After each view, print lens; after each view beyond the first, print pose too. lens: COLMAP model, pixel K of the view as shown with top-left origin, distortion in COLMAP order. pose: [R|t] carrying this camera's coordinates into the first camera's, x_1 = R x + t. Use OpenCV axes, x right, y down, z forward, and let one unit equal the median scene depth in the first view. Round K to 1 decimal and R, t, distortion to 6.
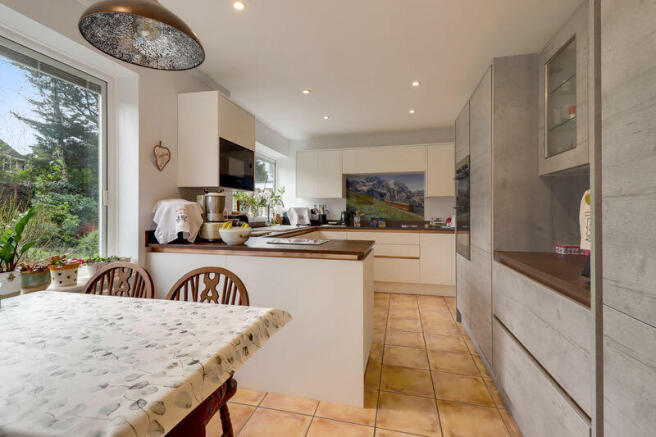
lens RADIAL K [[299.9, 0, 327.6], [0, 299.9, 213.2], [0, 0, 1]] dist [-0.024670, -0.000542]
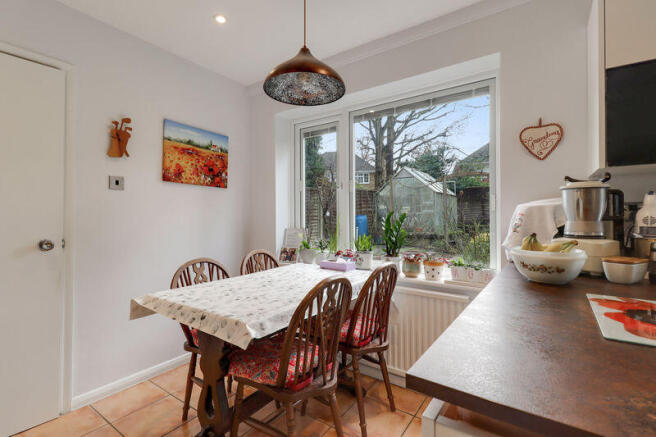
lens RADIAL K [[301.6, 0, 328.4], [0, 301.6, 212.7], [0, 0, 1]] dist [0.003132, 0.000394]
pose [[-0.360992, -0.006871, -0.932544, 0.369514], [0.001827, 0.999966, -0.008075, -0.012268], [0.932567, -0.004619, -0.360967, 0.954498]]
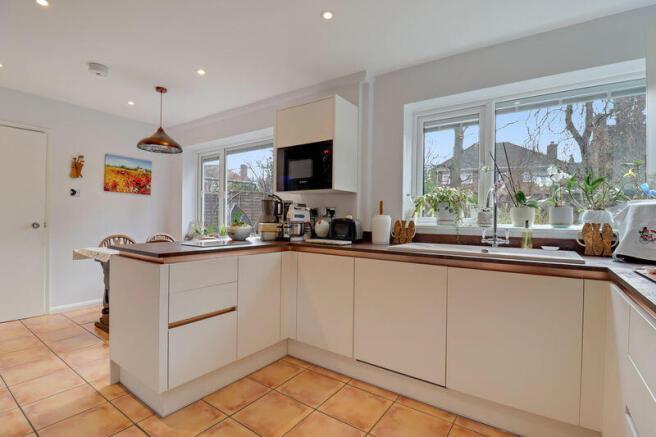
lens RADIAL K [[308.6, 0, 328.0], [0, 308.6, 218.5], [0, 0, 1]] dist [-0.015468, -0.000101]
pose [[-0.364016, -0.001151, -0.931392, 0.829335], [-0.014535, 0.999884, 0.004445, 0.004393], [0.931279, 0.015156, -0.363991, 1.998756]]
